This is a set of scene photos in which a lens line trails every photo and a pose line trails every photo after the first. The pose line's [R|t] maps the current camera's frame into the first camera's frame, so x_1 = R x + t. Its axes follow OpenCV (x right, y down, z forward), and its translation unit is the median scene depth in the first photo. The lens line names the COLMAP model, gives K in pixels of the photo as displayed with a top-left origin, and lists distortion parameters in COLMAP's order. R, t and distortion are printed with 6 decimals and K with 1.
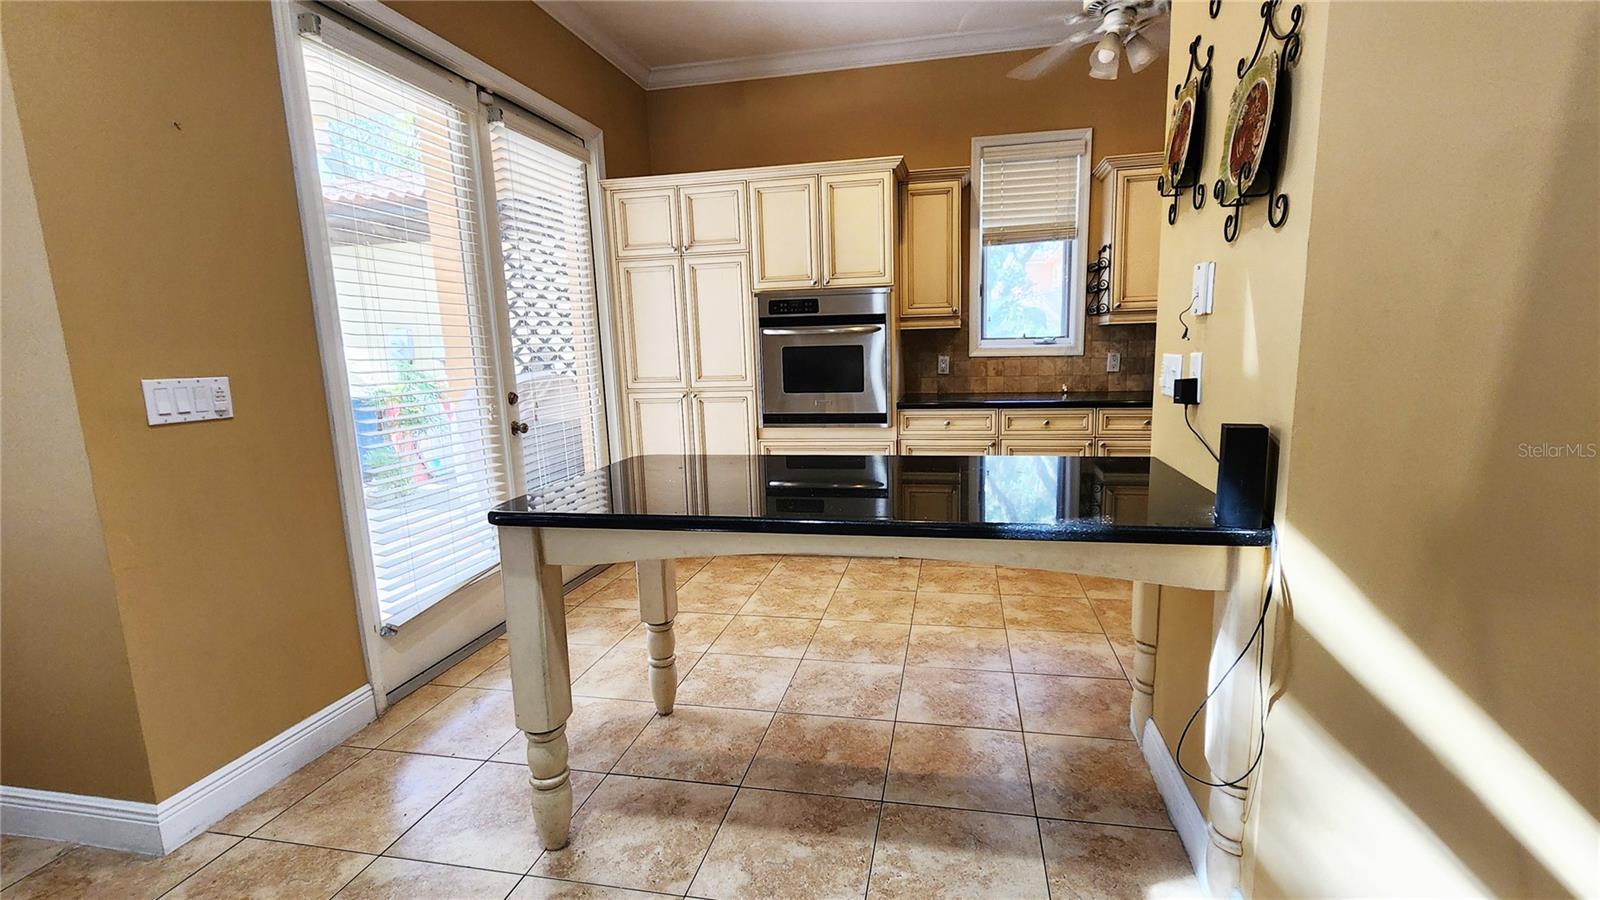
lens RADIAL K [[691.2, 0, 825.5], [0, 691.2, 453.7], [0, 0, 1]] dist [0.001524, 0.000109]
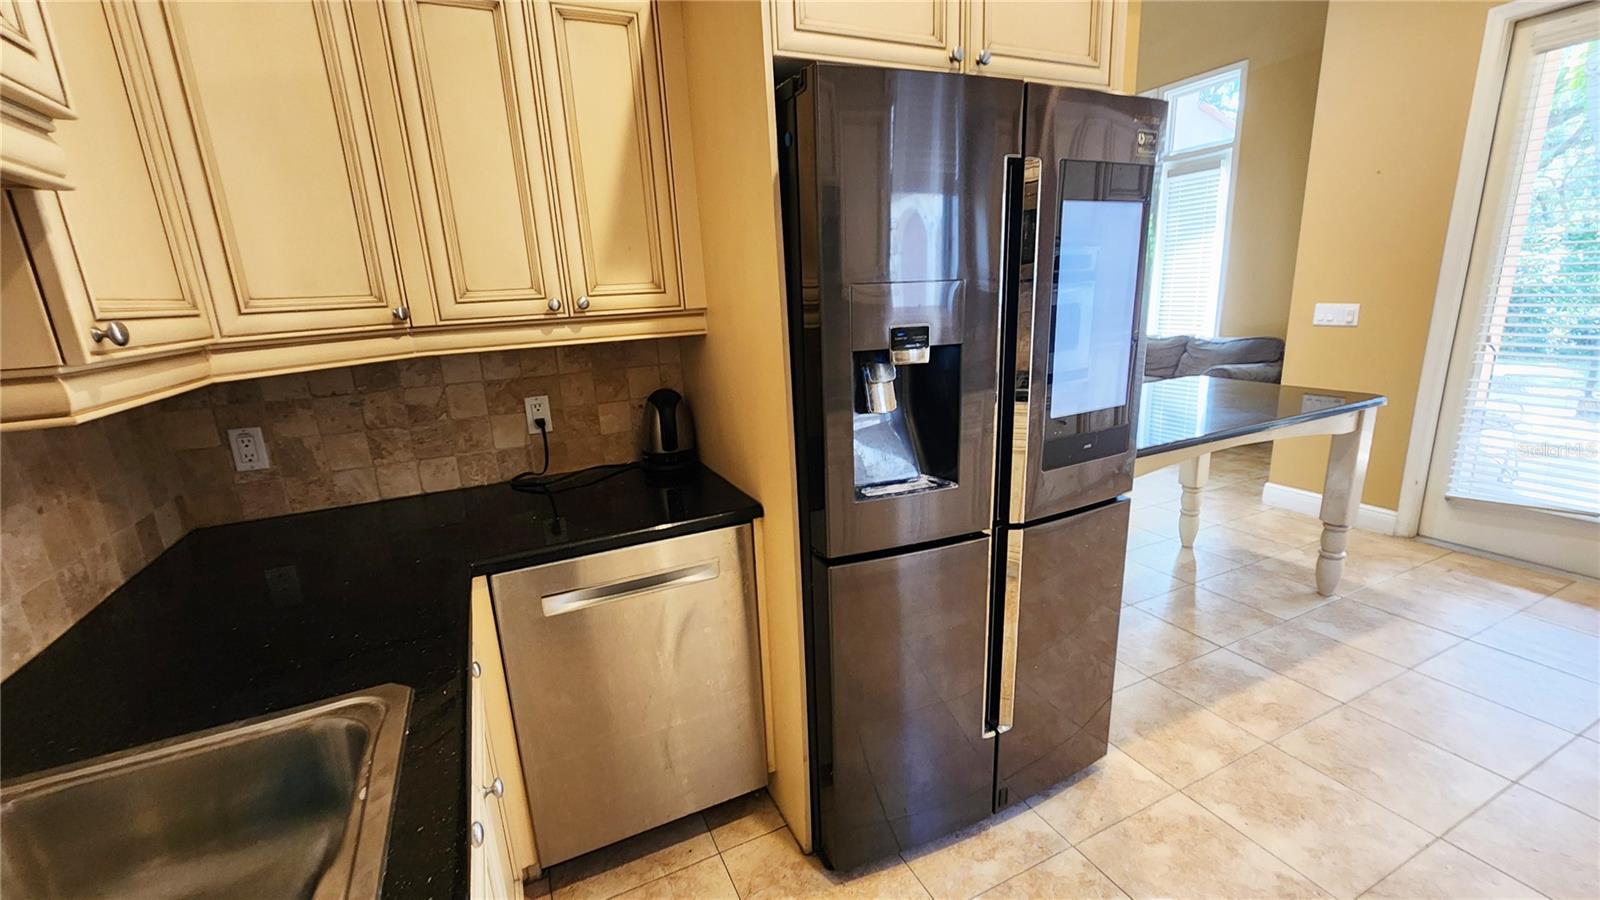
lens RADIAL K [[657.6, 0, 800.7], [0, 657.6, 452.8], [0, 0, 1]] dist [-0.000163, 0.000530]
pose [[-0.803725, 0.209695, -0.556826, 0.728747], [-0.021814, 0.924825, 0.379766, -0.192365], [0.594601, 0.317374, -0.738731, 0.771792]]
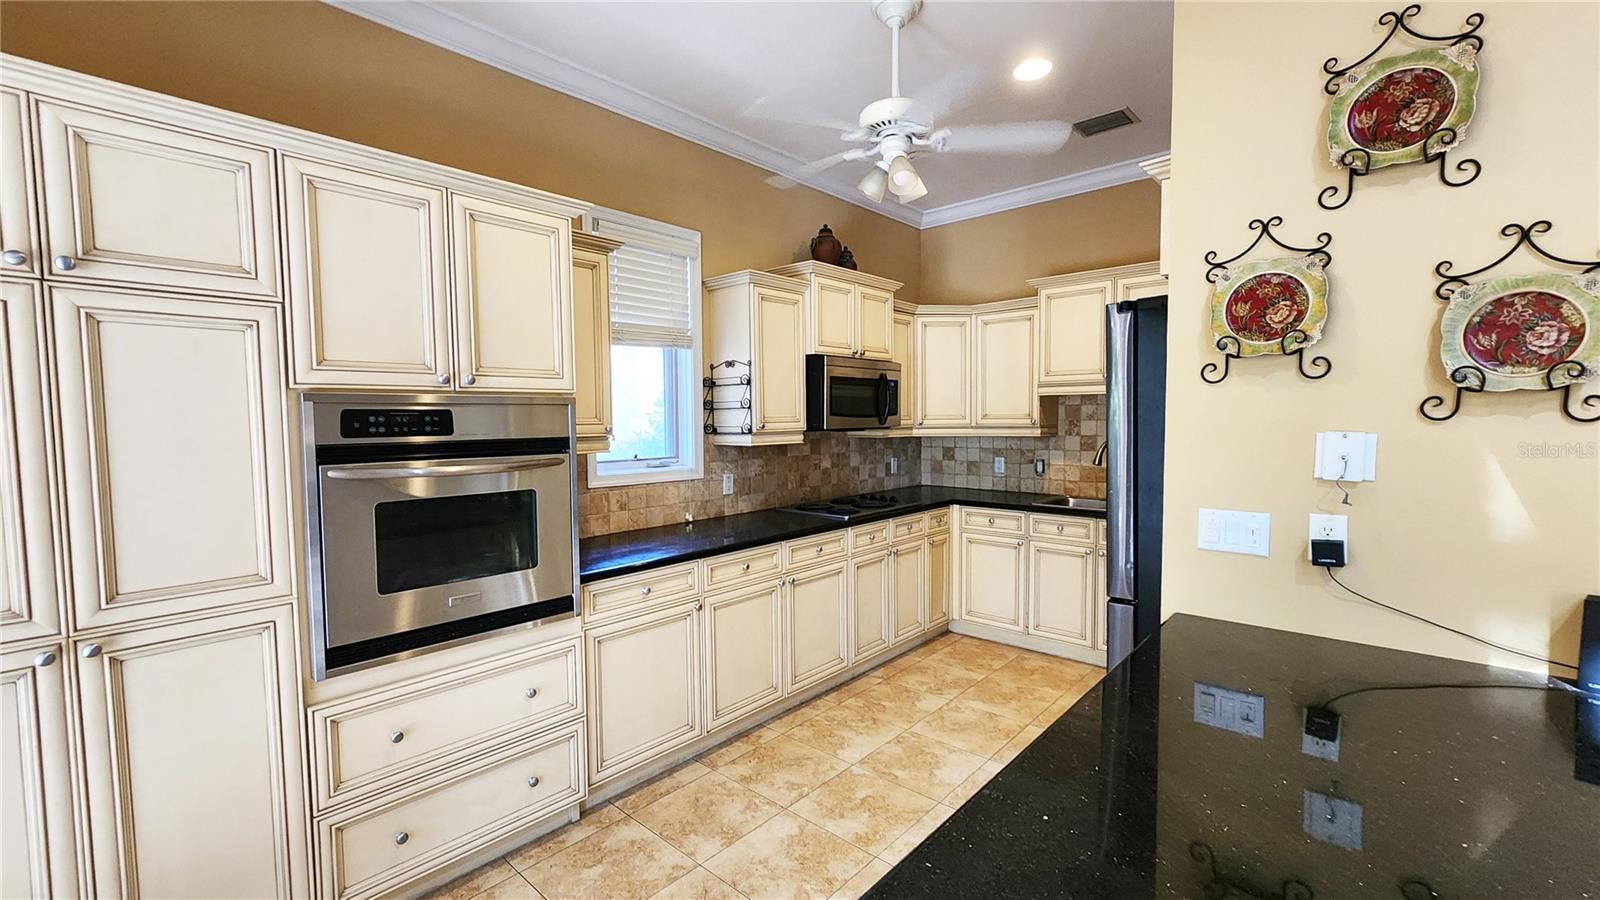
lens RADIAL K [[657.6, 0, 800.7], [0, 657.6, 452.8], [0, 0, 1]] dist [-0.000163, 0.000530]
pose [[0.516544, -0.025246, 0.855888, -0.304621], [0.130916, 0.990142, -0.049804, -0.126649], [-0.846193, 0.137775, 0.514757, 0.497918]]
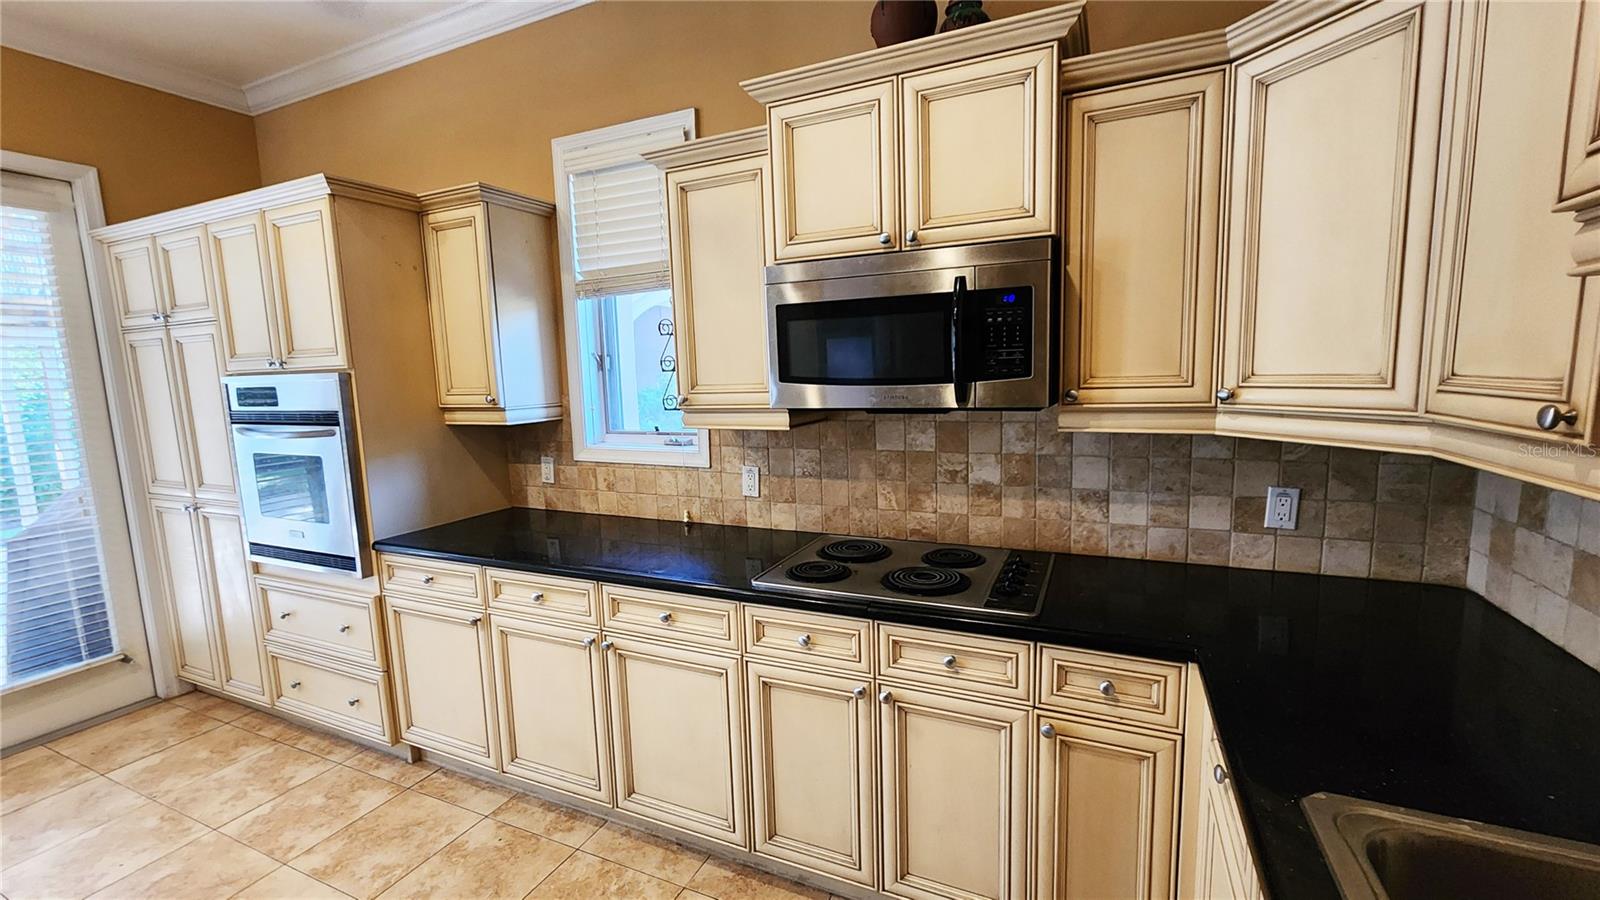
lens RADIAL K [[673.9, 0, 796.6], [0, 673.9, 452.7], [0, 0, 1]] dist [0.000255, 0.000194]
pose [[0.969787, 0.028415, -0.242292, 0.647827], [-0.034629, 0.999171, -0.021426, -0.157960], [0.241482, 0.029169, 0.969967, 0.461203]]
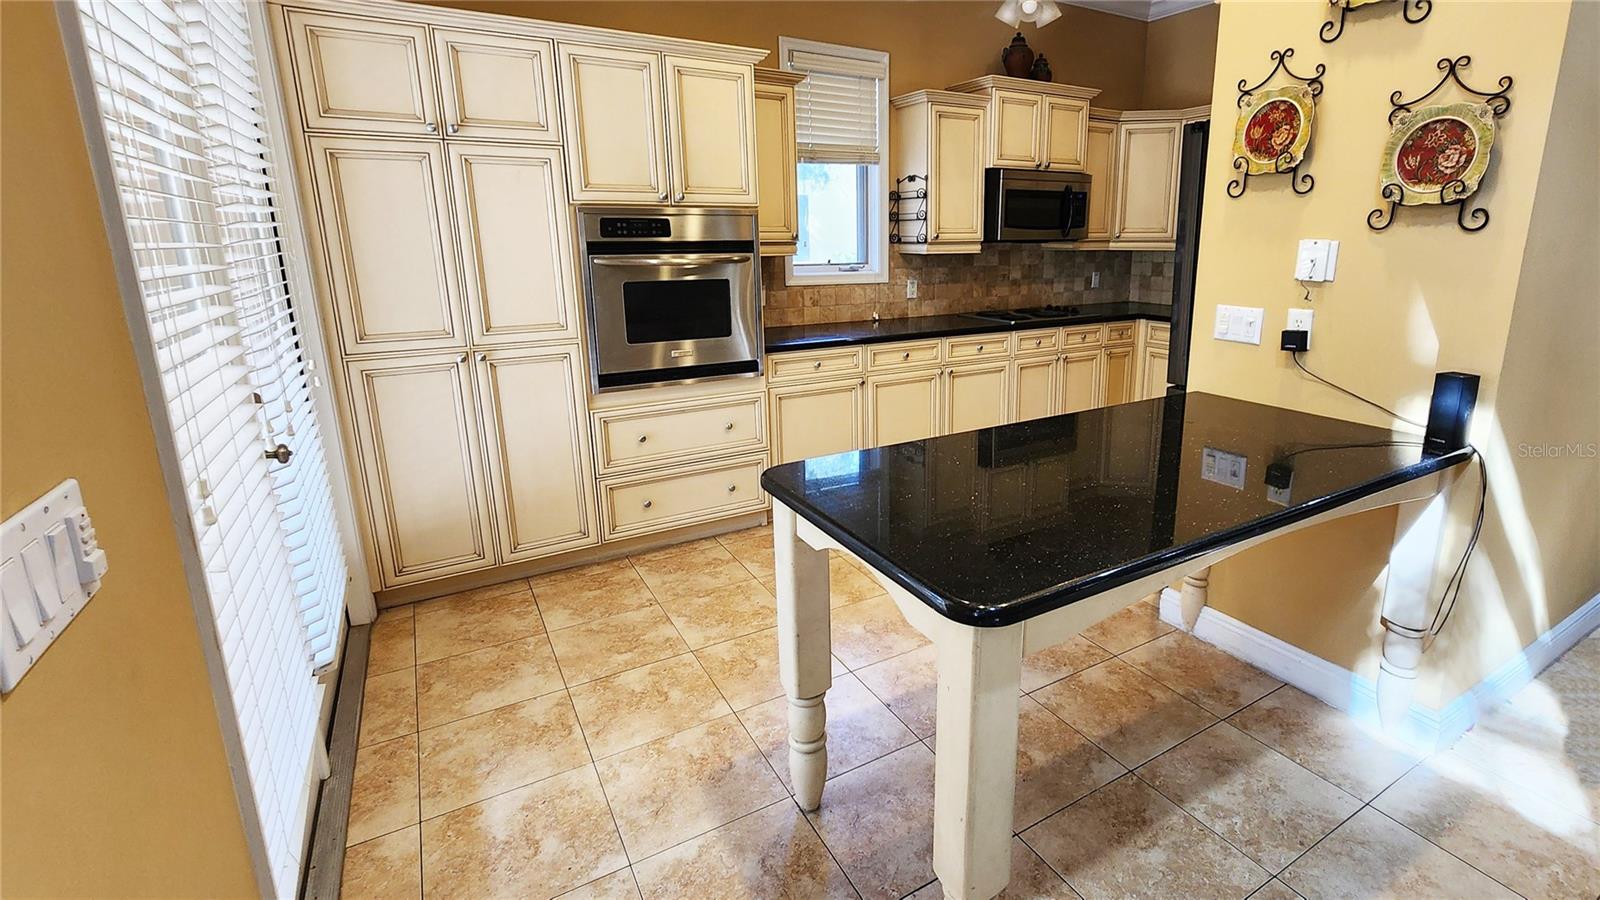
lens RADIAL K [[739.6, 0, 892.2], [0, 739.6, 402.3], [0, 0, 1]] dist [-0.001764, -0.000561]
pose [[0.727383, -0.127823, 0.674222, -0.400295], [0.090261, 0.991784, 0.090650, -0.072774], [-0.680269, -0.005082, 0.732945, 0.226569]]
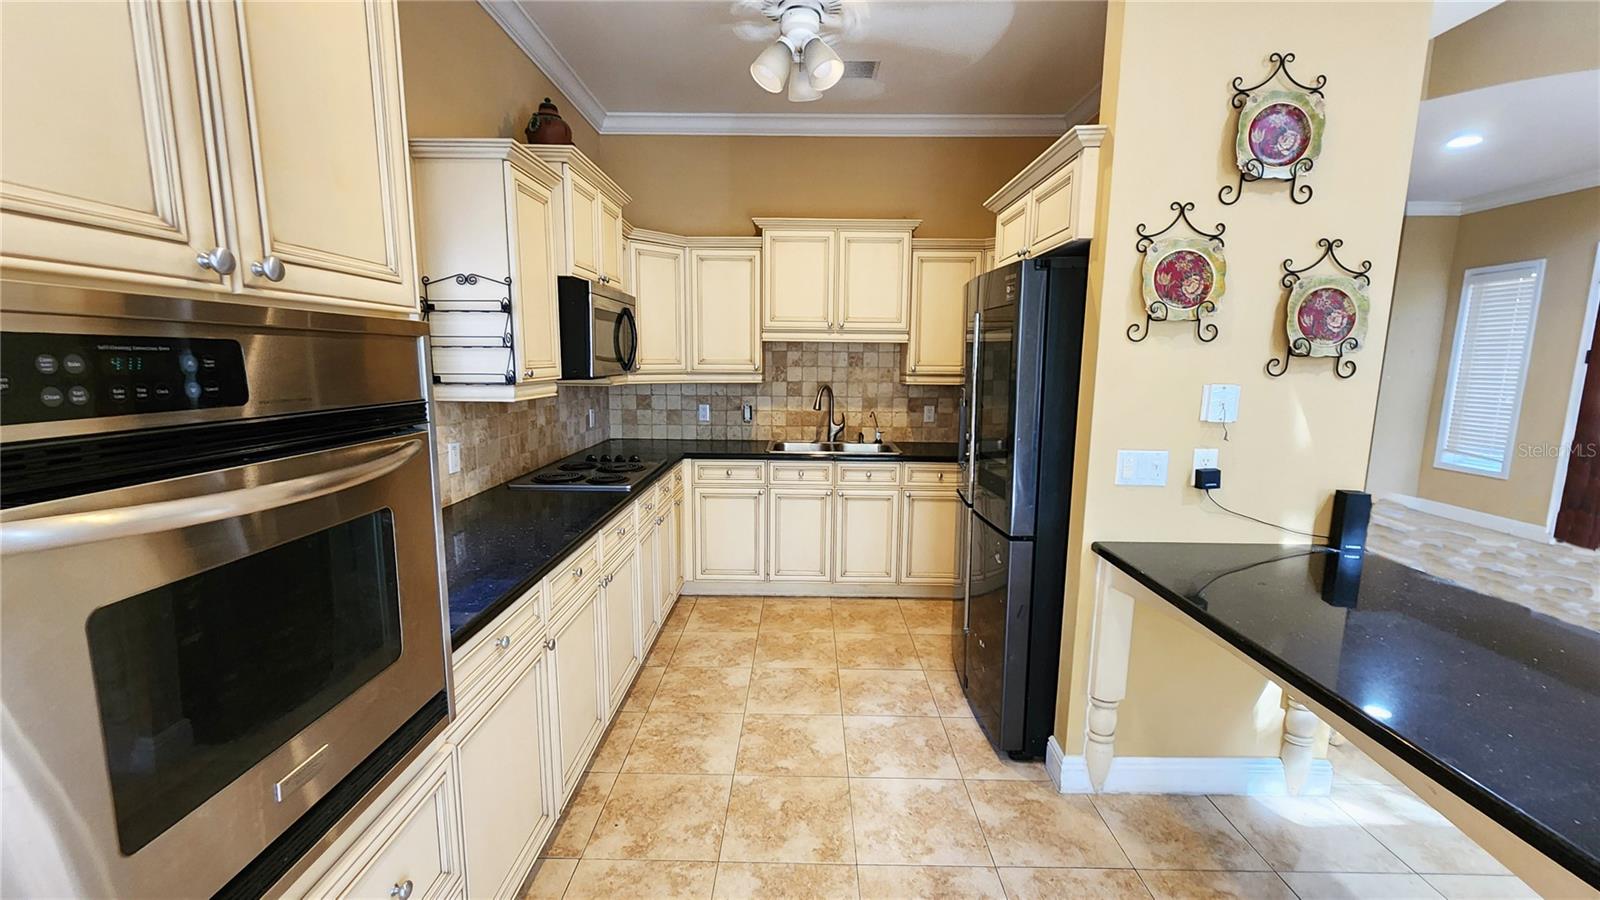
lens RADIAL K [[657.9, 0, 795.2], [0, 657.9, 456.6], [0, 0, 1]] dist [-0.000120, 0.000176]
pose [[-0.174787, -0.121368, 0.977097, -0.242367], [0.149164, 0.977656, 0.148120, -0.189262], [-0.973242, 0.171637, -0.152777, 0.850578]]
